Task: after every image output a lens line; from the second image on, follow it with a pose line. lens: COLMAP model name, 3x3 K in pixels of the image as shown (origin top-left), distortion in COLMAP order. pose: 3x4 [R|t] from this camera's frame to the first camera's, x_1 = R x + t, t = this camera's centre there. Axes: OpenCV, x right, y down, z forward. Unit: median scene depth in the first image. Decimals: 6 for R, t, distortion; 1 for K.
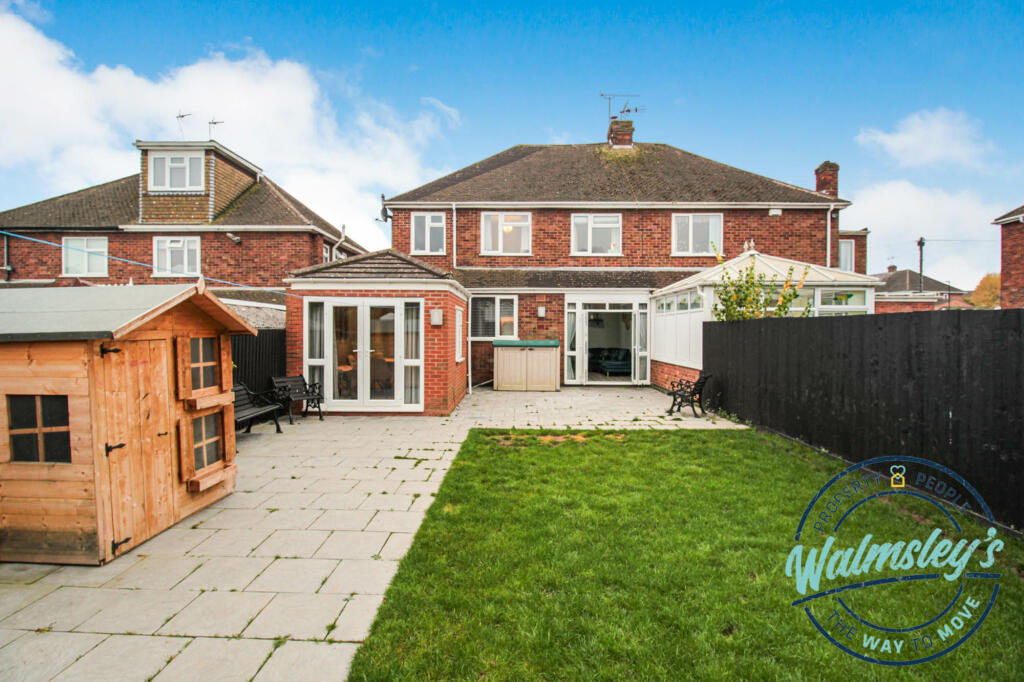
lens RADIAL K [[499.3, 0, 517.9], [0, 499.3, 340.2], [0, 0, 1]] dist [-0.000052, -0.015686]
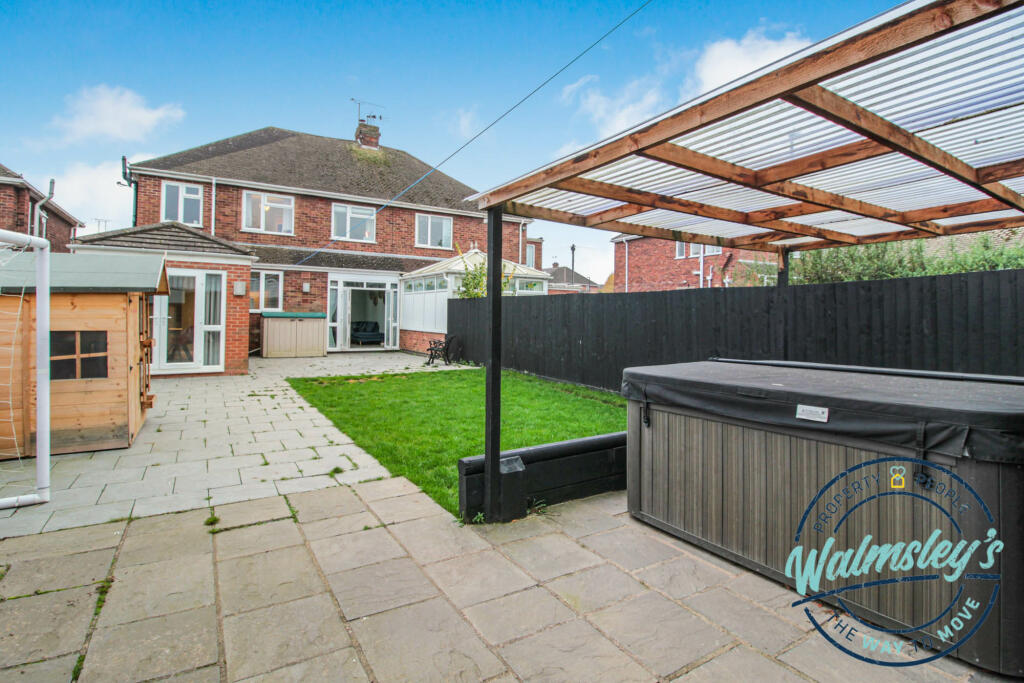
lens RADIAL K [[499.3, 0, 517.9], [0, 499.3, 340.7], [0, 0, 1]] dist [-0.000052, -0.015686]
pose [[0.840656, -0.018535, 0.541253, -0.161482], [-0.002163, 0.999291, 0.037580, 0.019728], [-0.541566, -0.032762, 0.840020, -0.206535]]
